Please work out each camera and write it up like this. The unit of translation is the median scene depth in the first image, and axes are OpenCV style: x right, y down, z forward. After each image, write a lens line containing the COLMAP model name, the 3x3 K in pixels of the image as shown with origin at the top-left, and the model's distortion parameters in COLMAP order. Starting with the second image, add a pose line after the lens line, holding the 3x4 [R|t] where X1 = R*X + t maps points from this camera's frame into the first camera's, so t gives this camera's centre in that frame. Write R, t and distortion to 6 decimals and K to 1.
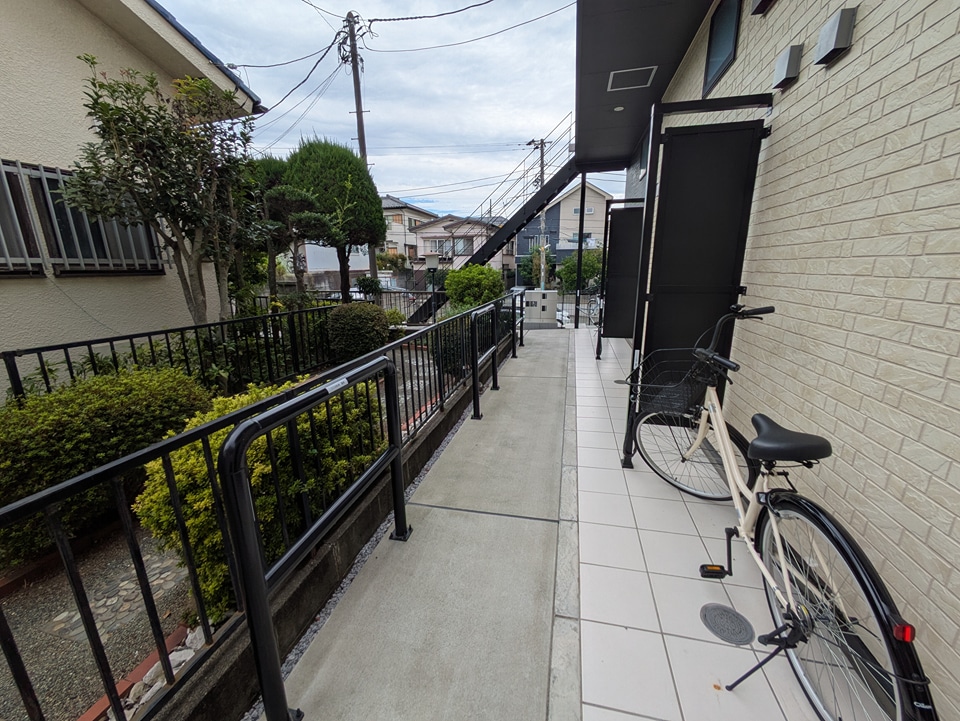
lens RADIAL K [[374.9, 0, 477.9], [0, 374.9, 358.1], [0, 0, 1]] dist [0.002803, -0.001694]
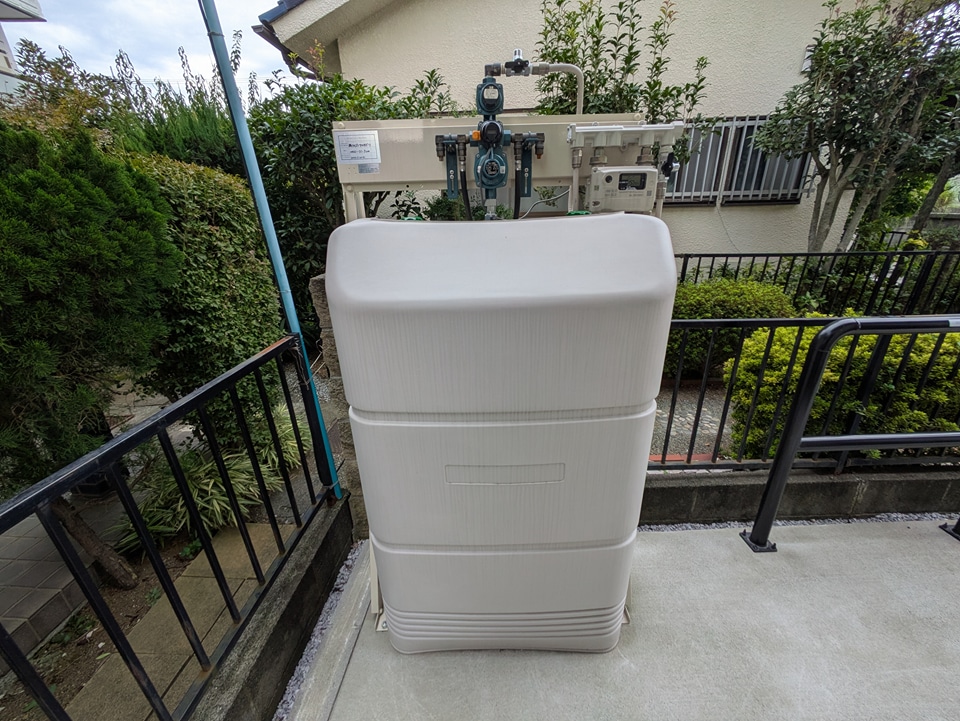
lens RADIAL K [[374.9, 0, 478.8], [0, 374.9, 360.5], [0, 0, 1]] dist [0.002803, -0.001694]
pose [[0.245559, 0.361979, -0.899262, 0.096781], [-0.206439, 0.925913, 0.316335, 0.058959], [0.947145, 0.107964, 0.302093, -0.201966]]
